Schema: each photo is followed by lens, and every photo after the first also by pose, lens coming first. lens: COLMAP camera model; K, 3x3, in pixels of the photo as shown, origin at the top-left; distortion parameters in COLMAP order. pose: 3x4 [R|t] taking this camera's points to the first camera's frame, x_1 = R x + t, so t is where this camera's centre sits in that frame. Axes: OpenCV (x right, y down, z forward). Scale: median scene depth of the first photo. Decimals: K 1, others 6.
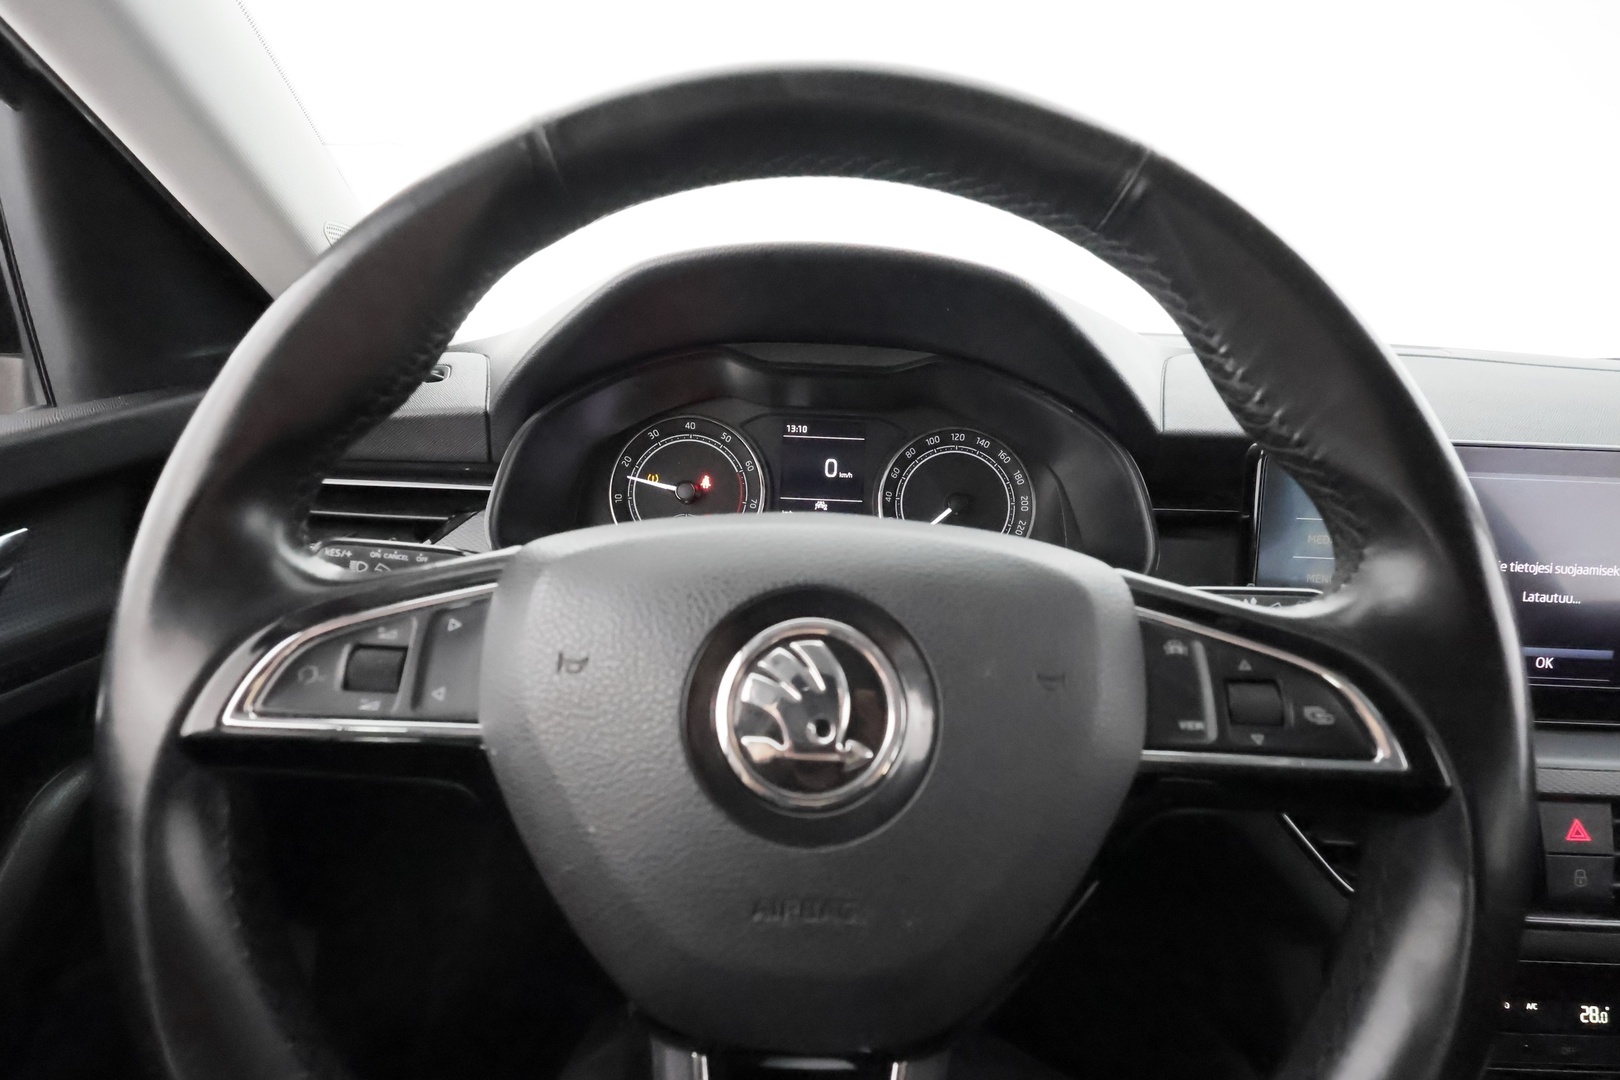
lens RADIAL K [[743.3, 0, 807.0], [0, 743.3, 522.4], [0, 0, 1]] dist [-0.000656, 0.000168]
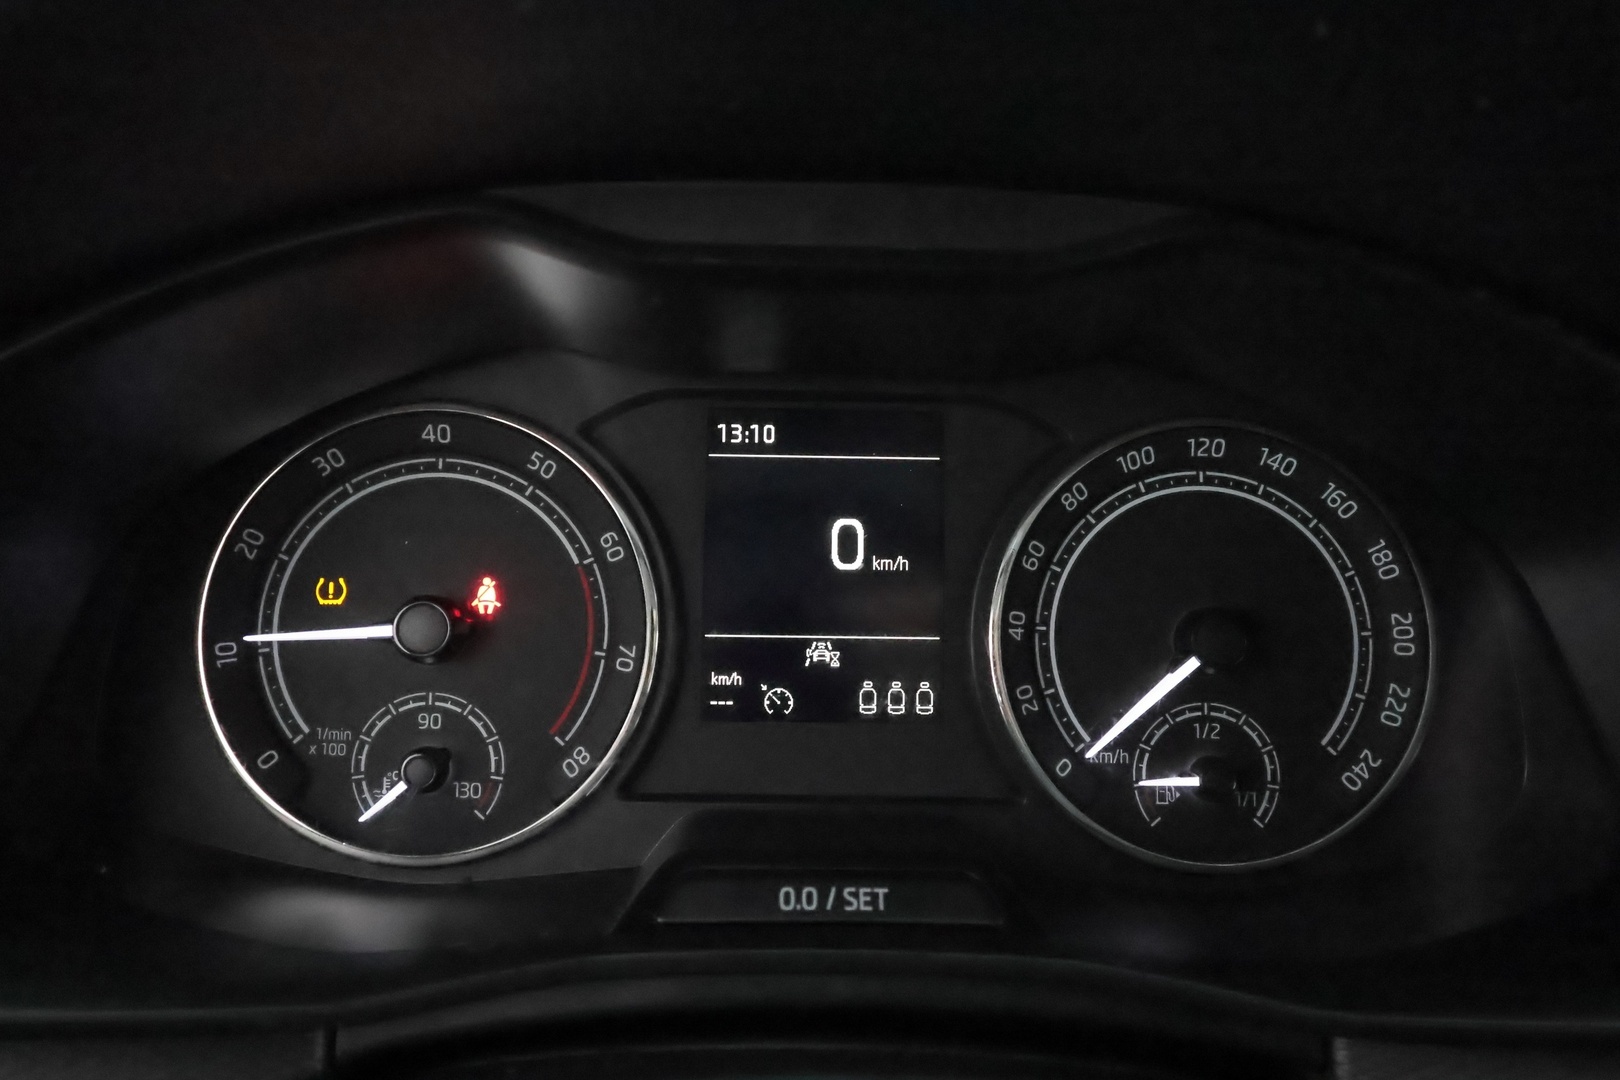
lens RADIAL K [[1341.6, 0, 810.0], [0, 1341.6, 540.0], [0, 0, 1]] dist [-0.011974, 0.001440]
pose [[0.999143, -0.026267, 0.031988, -0.005423], [0.026090, 0.999642, 0.005945, -0.080341], [-0.032132, -0.005105, 0.999471, 0.375770]]
